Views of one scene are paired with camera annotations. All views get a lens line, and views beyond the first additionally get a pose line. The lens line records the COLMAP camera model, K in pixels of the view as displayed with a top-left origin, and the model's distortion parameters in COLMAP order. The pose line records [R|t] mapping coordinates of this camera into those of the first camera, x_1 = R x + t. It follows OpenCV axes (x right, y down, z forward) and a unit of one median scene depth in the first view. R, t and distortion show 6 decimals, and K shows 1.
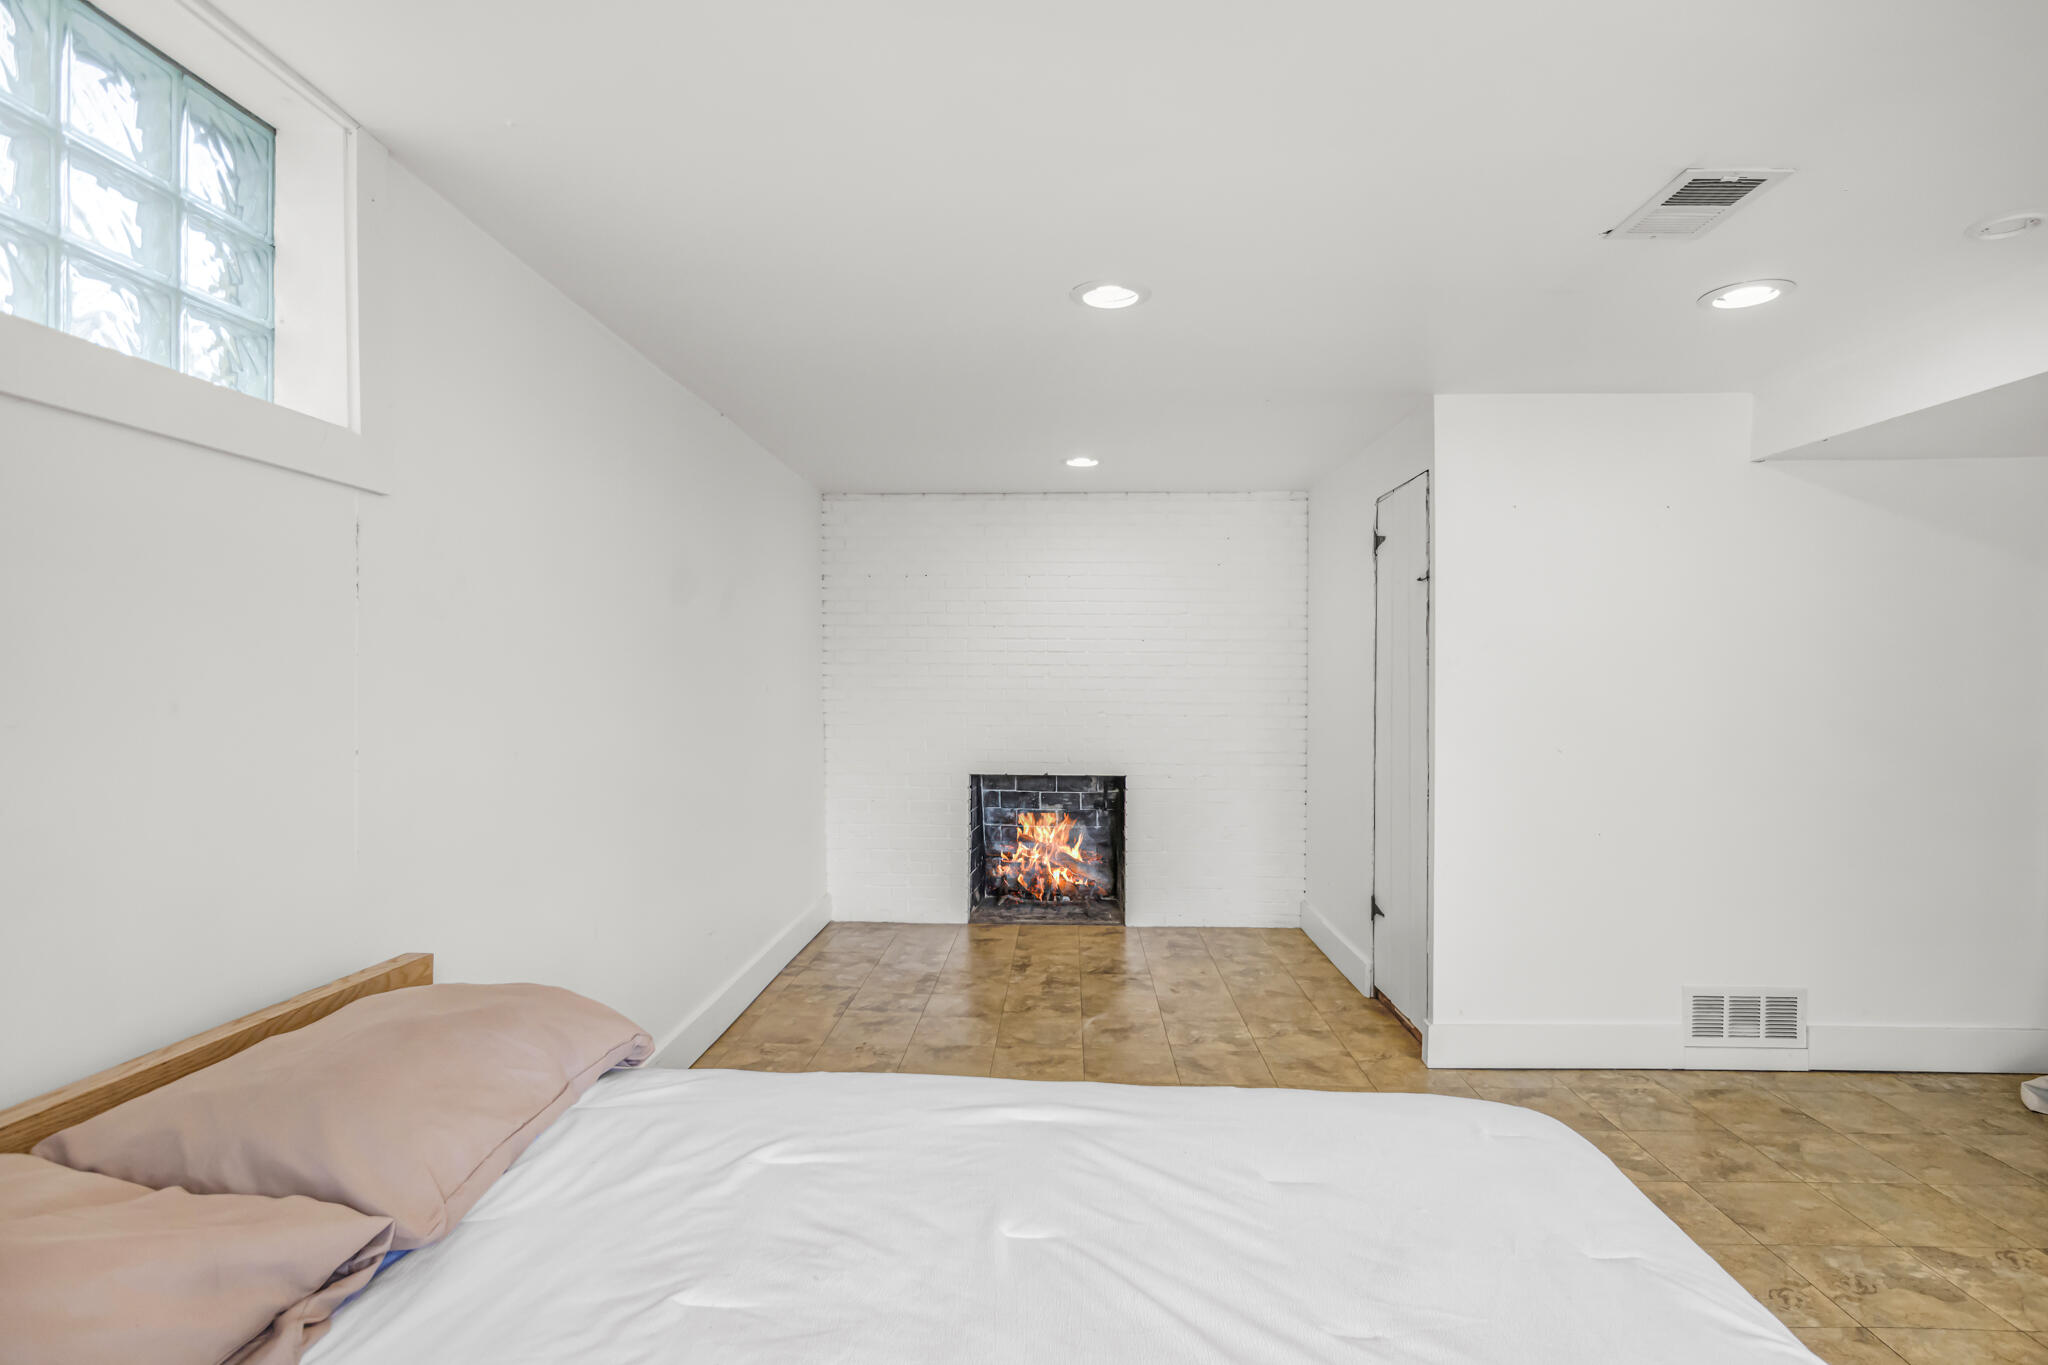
lens RADIAL K [[1044.0, 0, 1031.9], [0, 1044.0, 686.6], [0, 0, 1]] dist [-0.006362, 0.001235]
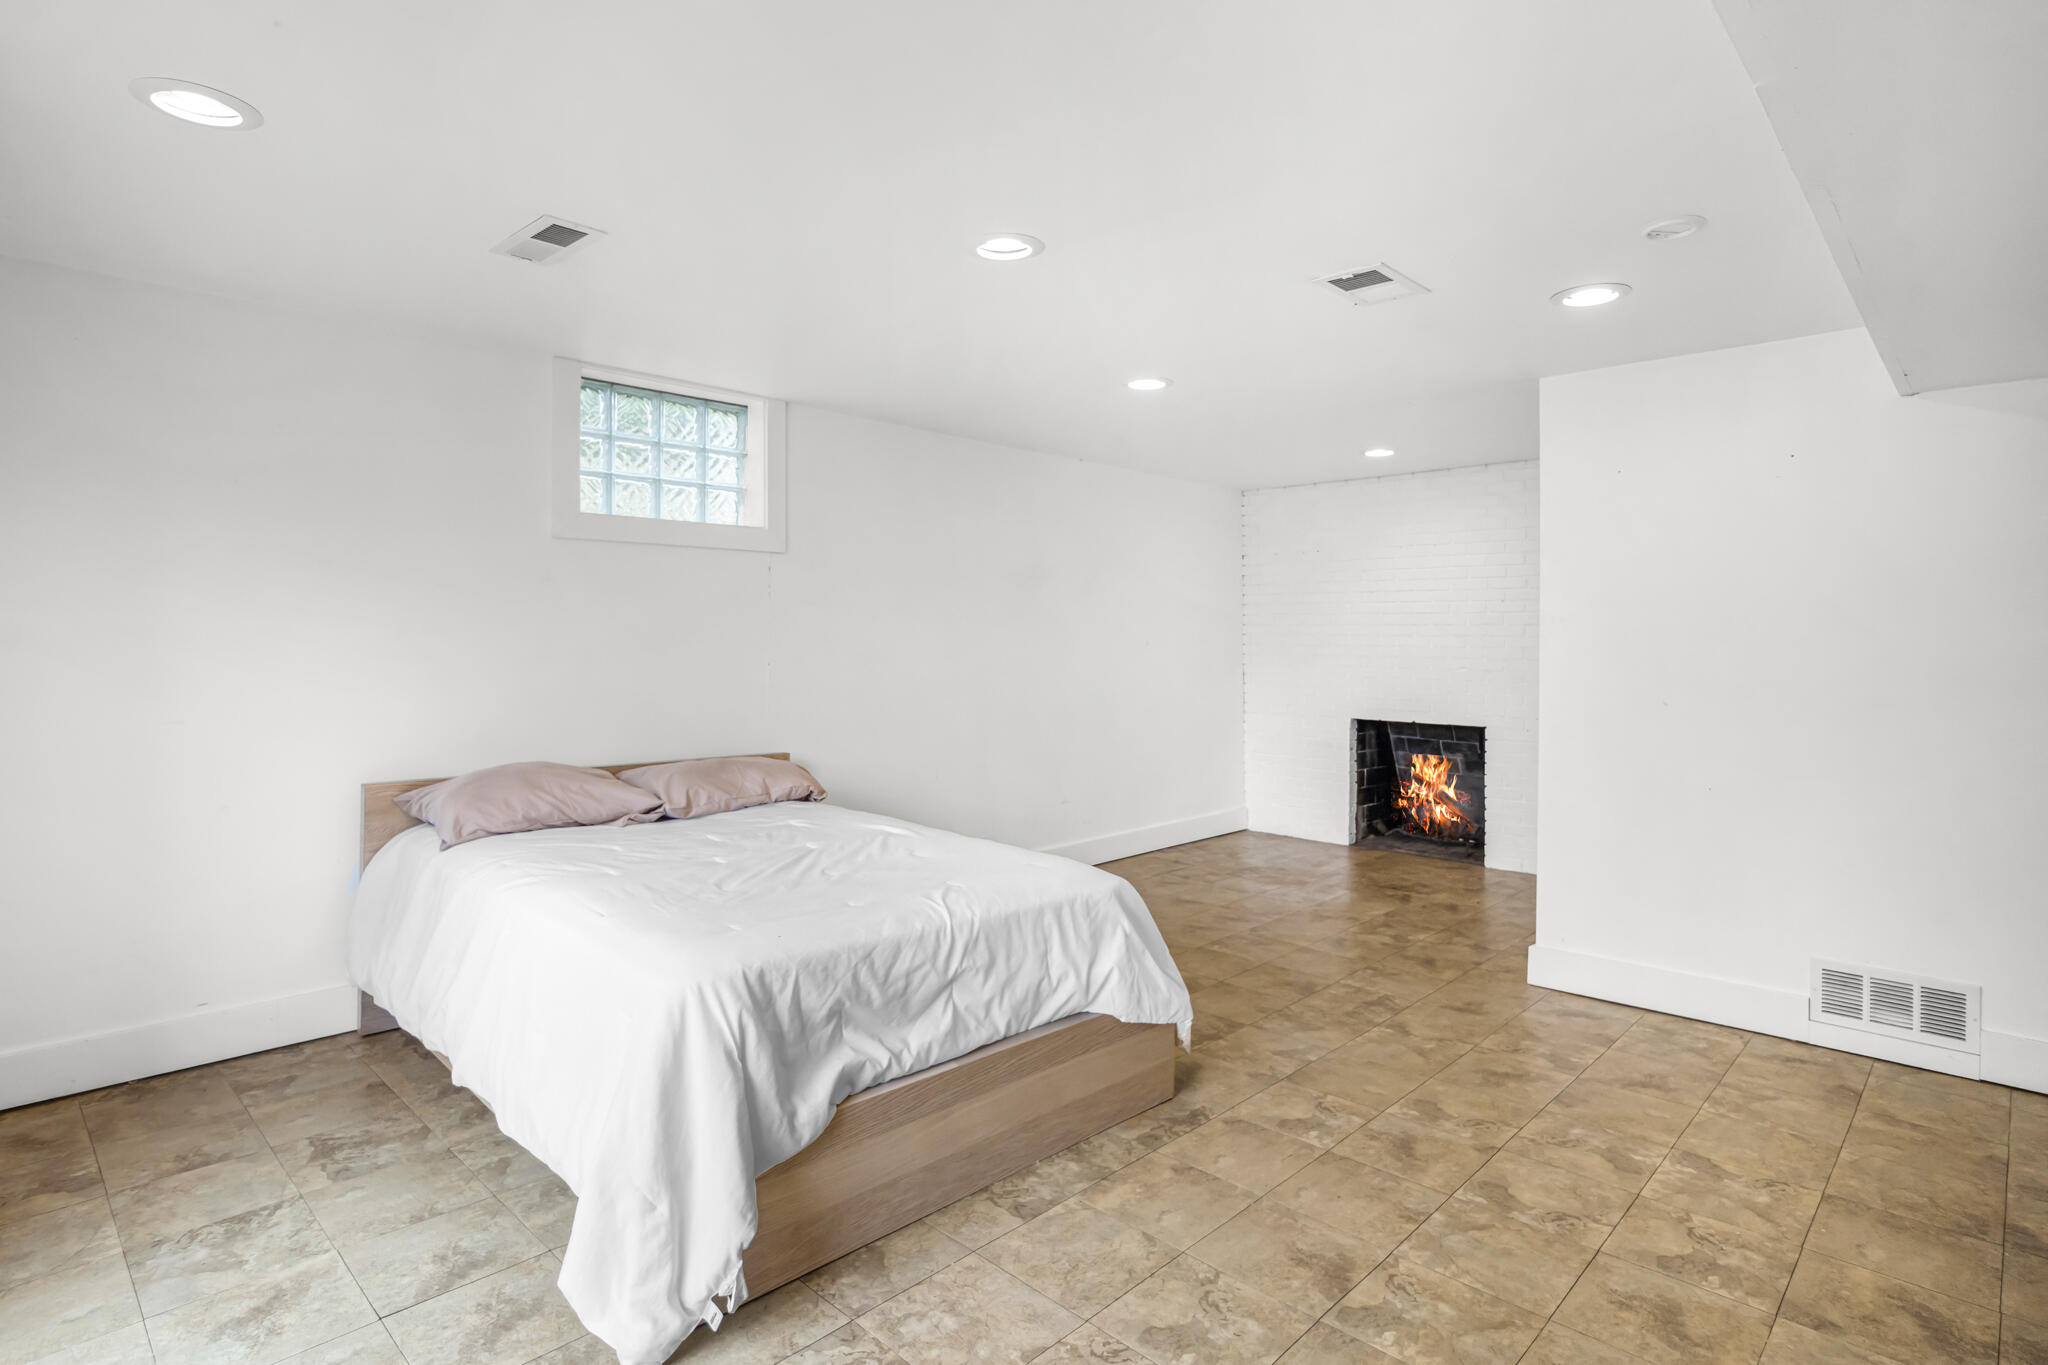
lens RADIAL K [[1044.0, 0, 1014.5], [0, 1044.0, 670.4], [0, 0, 1]] dist [-0.006362, 0.001235]
pose [[0.732073, 0.020523, -0.680917, 0.736746], [-0.007817, 0.999733, 0.021728, 0.011620], [0.681181, -0.010584, 0.732039, -0.187644]]
